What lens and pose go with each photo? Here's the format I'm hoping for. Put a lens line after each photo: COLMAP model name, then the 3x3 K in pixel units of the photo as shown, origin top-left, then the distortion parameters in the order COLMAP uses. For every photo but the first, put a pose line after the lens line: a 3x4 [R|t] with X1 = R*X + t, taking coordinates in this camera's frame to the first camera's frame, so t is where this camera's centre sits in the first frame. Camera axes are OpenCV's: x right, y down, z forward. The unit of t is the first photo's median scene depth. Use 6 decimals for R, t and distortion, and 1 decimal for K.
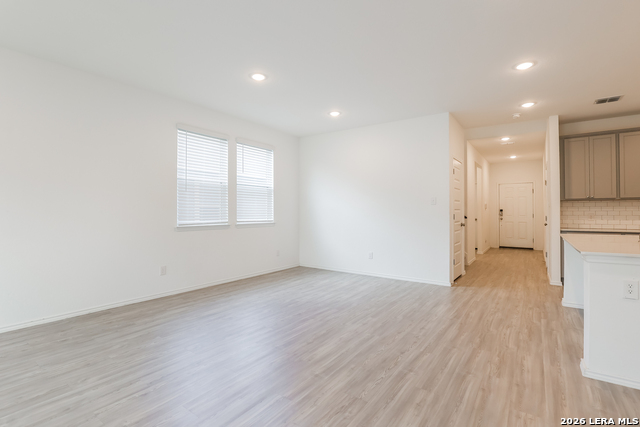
lens RADIAL K [[303.0, 0, 319.5], [0, 303.0, 208.3], [0, 0, 1]] dist [-0.020545, 0.000282]
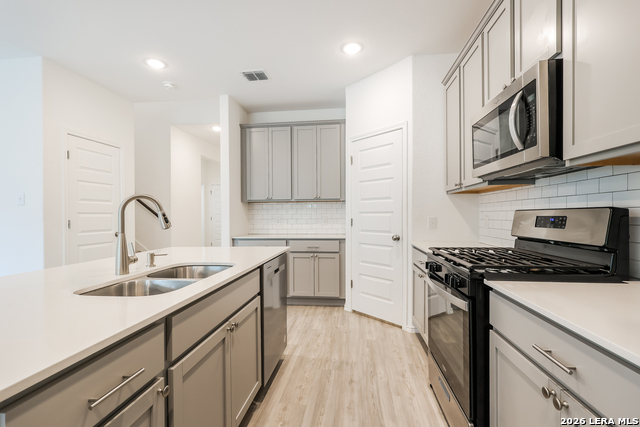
lens RADIAL K [[294.5, 0, 320.0], [0, 294.5, 213.5], [0, 0, 1]] dist [0.003318, 0.000000]
pose [[0.877126, -0.002337, 0.480254, 0.619164], [-0.000434, 0.999984, 0.005658, 0.001793], [-0.480260, -0.005171, 0.877111, 0.180496]]
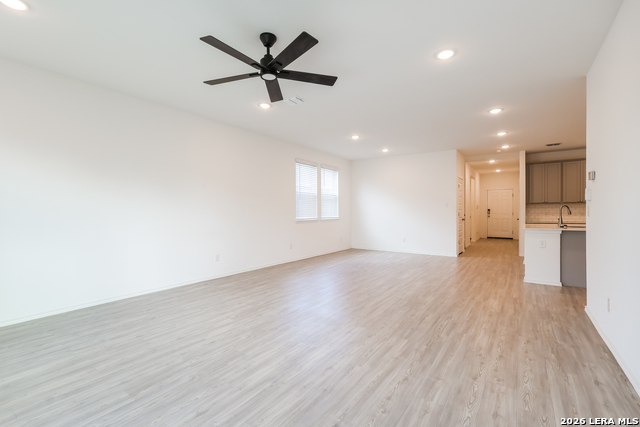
lens RADIAL K [[294.5, 0, 320.0], [0, 294.5, 213.5], [0, 0, 1]] dist [0.003318, 0.000000]
pose [[0.999770, -0.003576, 0.021129, -0.320262], [0.003217, 0.999851, 0.016965, -0.005078], [-0.021186, -0.016894, 0.999633, -0.541365]]
